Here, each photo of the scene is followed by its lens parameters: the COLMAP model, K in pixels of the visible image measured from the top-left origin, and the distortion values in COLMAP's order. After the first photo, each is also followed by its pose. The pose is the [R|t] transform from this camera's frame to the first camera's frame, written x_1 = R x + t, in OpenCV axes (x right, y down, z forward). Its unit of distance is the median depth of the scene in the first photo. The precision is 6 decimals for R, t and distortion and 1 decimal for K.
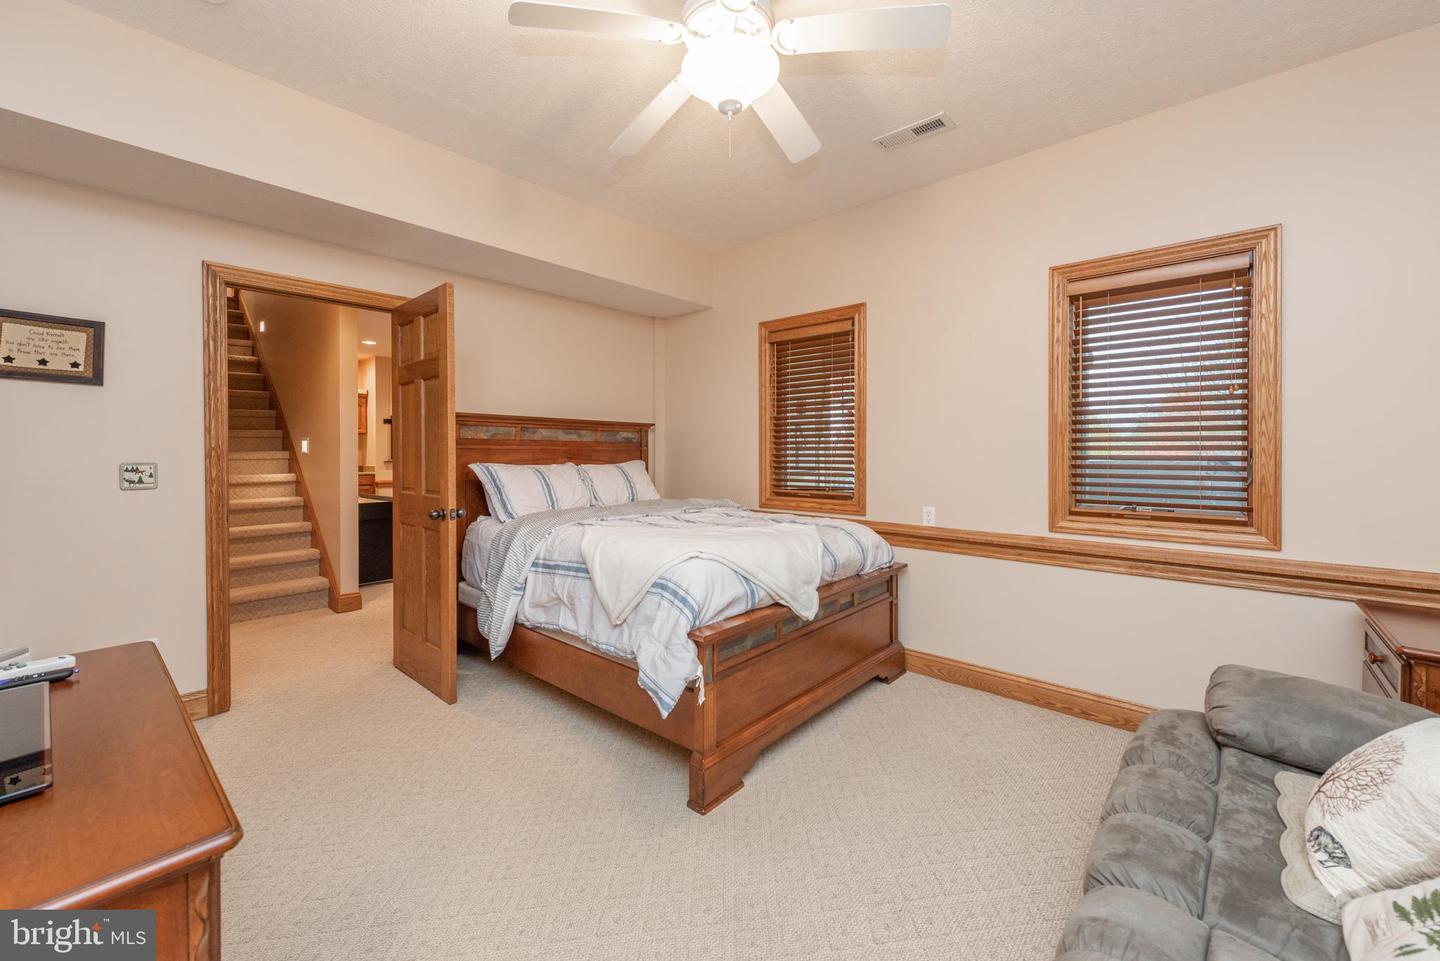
lens RADIAL K [[567.3, 0, 723.3], [0, 567.3, 449.1], [0, 0, 1]] dist [-0.001705, -0.001258]
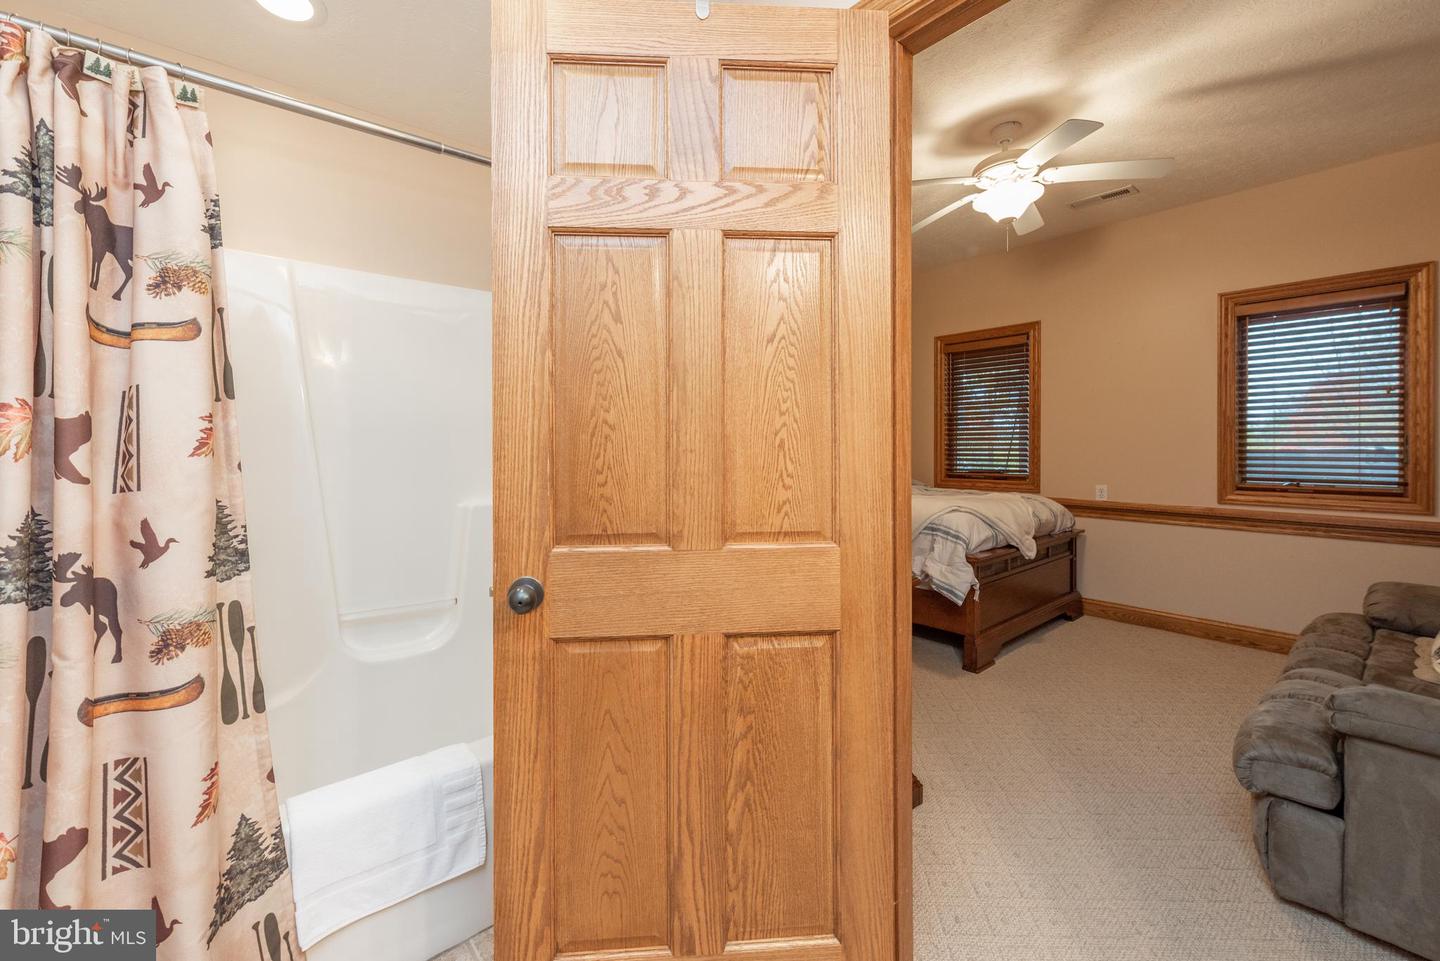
lens RADIAL K [[567.3, 0, 686.0], [0, 567.3, 445.8], [0, 0, 1]] dist [-0.001705, -0.001258]
pose [[0.985024, 0.000572, -0.172419, -0.409737], [-0.000239, 0.999998, 0.001956, 0.017131], [0.172419, -0.001885, 0.985022, -0.485956]]
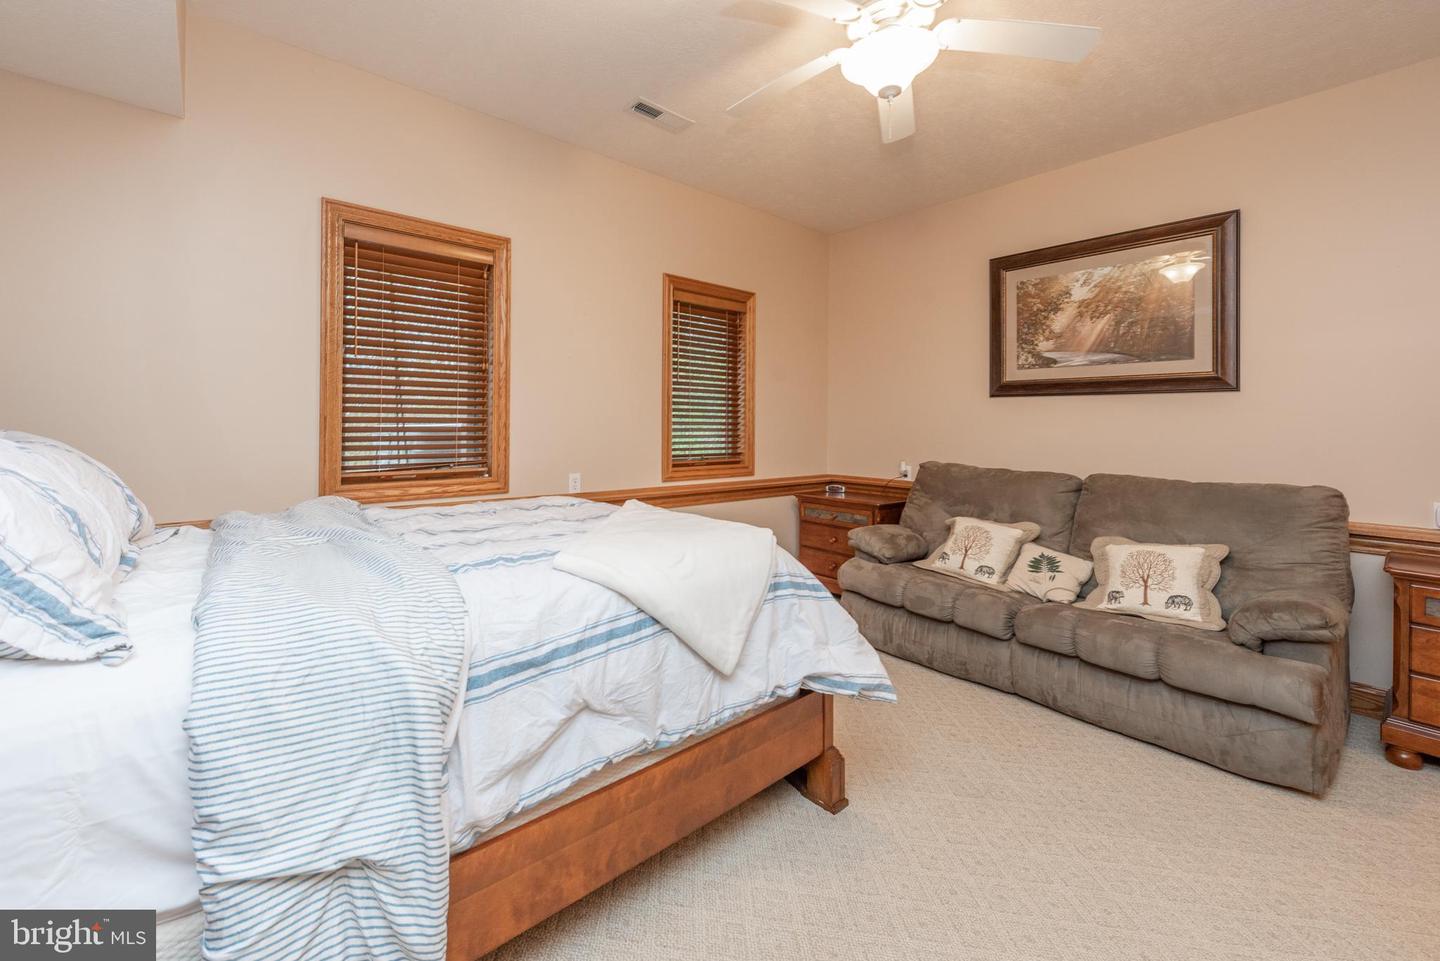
lens RADIAL K [[567.3, 0, 694.2], [0, 567.3, 423.6], [0, 0, 1]] dist [-0.001705, -0.001258]
pose [[0.157039, 0.002929, 0.987588, -0.739816], [-0.013323, 0.999911, -0.000847, 0.016730], [-0.987503, -0.013025, 0.157064, 0.819243]]
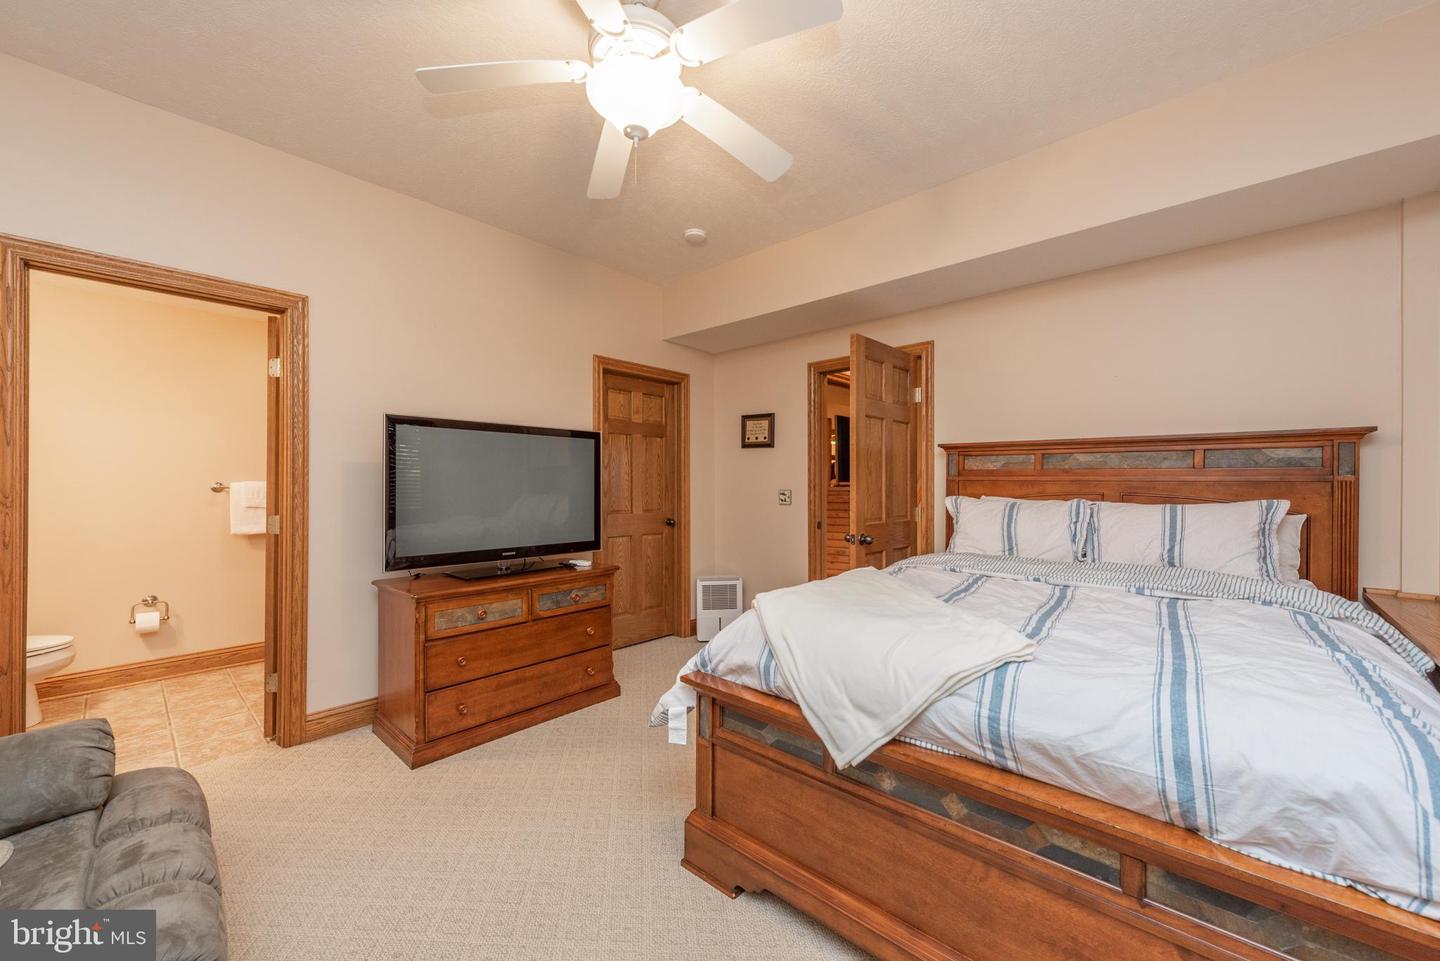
lens RADIAL K [[567.3, 0, 723.5], [0, 567.3, 481.5], [0, 0, 1]] dist [-0.001705, -0.001258]
pose [[-0.035798, -0.003766, -0.999352, 0.683399], [0.003441, 0.999987, -0.003892, 0.004236], [0.999353, -0.003578, -0.035785, 0.823946]]
